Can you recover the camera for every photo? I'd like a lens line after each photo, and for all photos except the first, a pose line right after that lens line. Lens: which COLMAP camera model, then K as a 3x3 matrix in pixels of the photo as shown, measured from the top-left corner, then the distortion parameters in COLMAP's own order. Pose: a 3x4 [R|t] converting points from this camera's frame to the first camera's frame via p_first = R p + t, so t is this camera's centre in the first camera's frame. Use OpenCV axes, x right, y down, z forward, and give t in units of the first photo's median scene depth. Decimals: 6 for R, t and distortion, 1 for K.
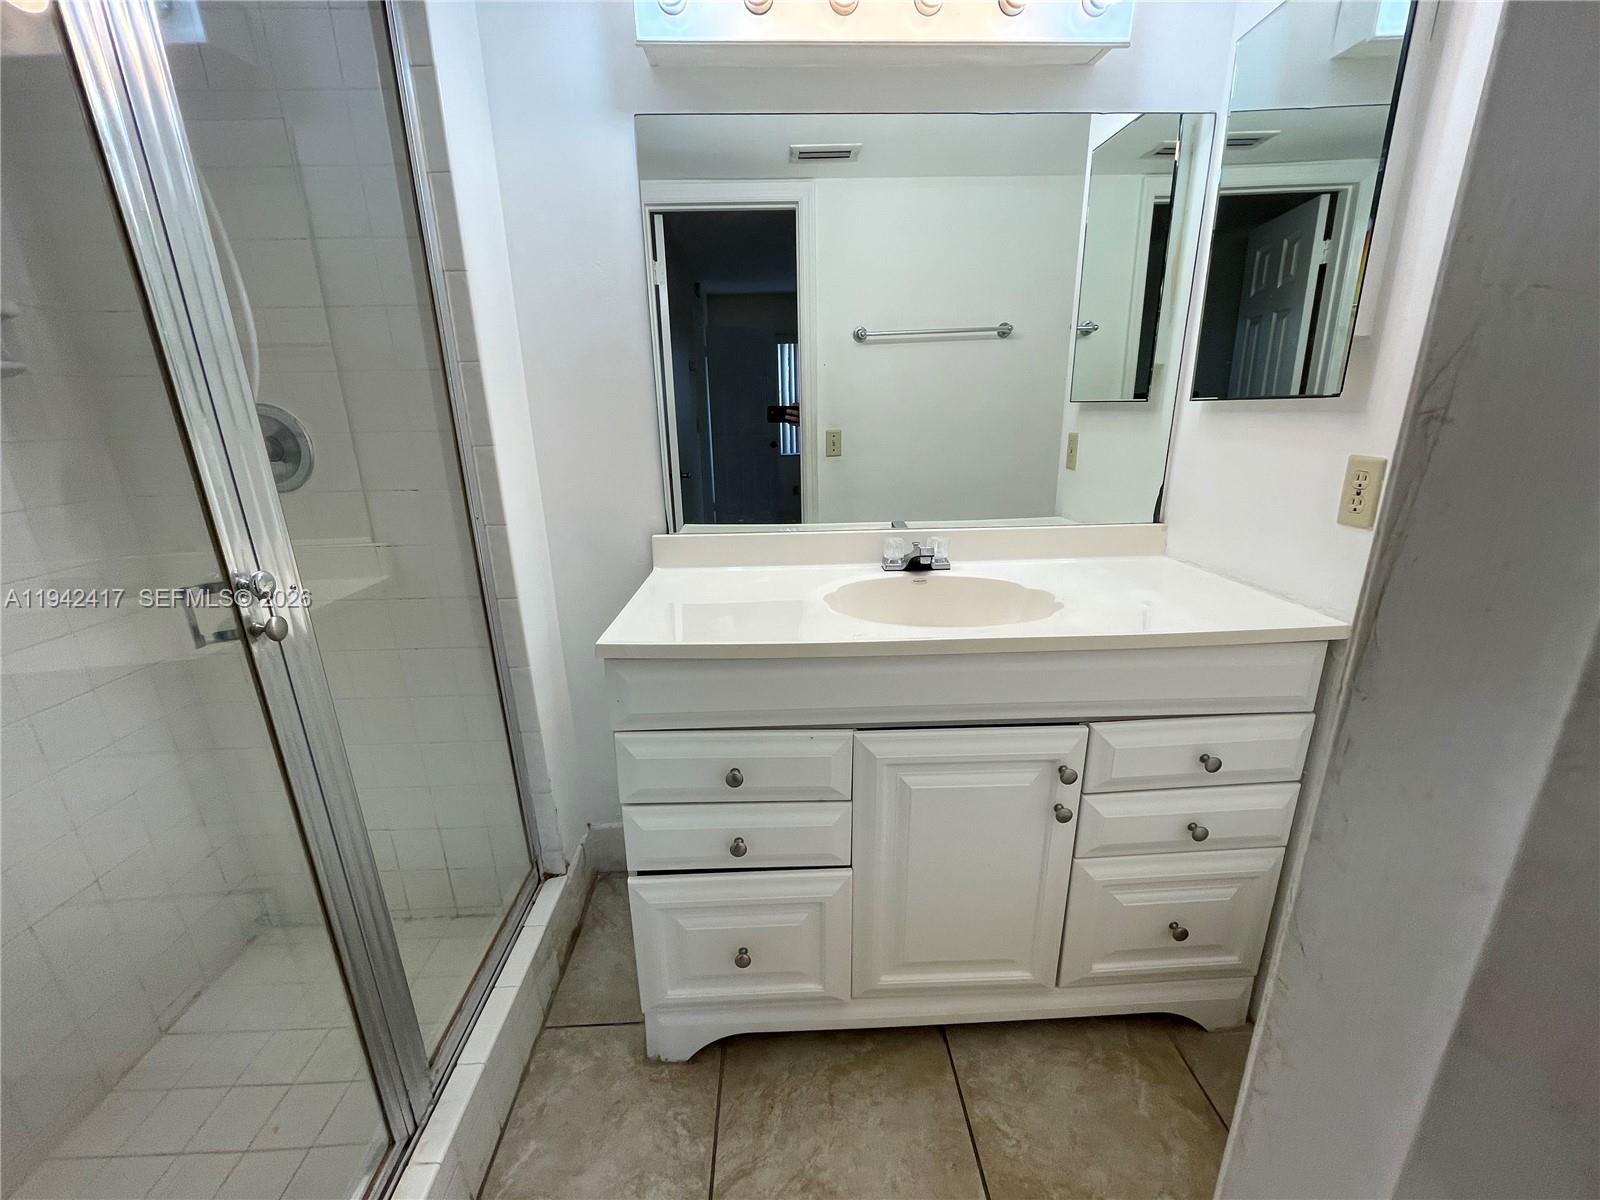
lens RADIAL K [[647.1, 0, 792.9], [0, 647.1, 605.0], [0, 0, 1]] dist [-0.000758, -0.002470]
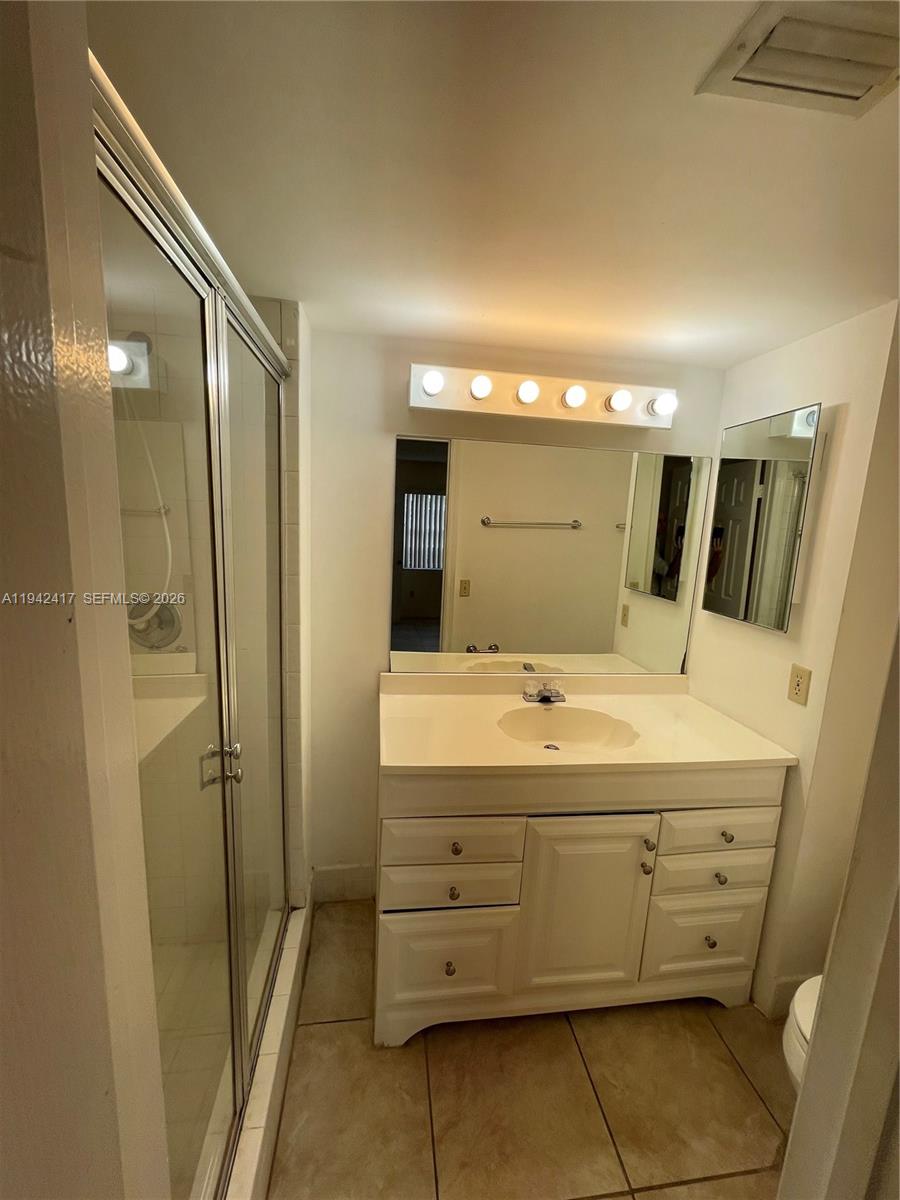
lens RADIAL K [[485.3, 0, 446.5], [0, 485.3, 601.1], [0, 0, 1]] dist [-0.000758, -0.002470]
pose [[0.992313, 0.052217, 0.112200, -0.252172], [-0.036988, 0.990324, -0.133758, -0.162719], [-0.118099, 0.128579, 0.984642, -0.241964]]
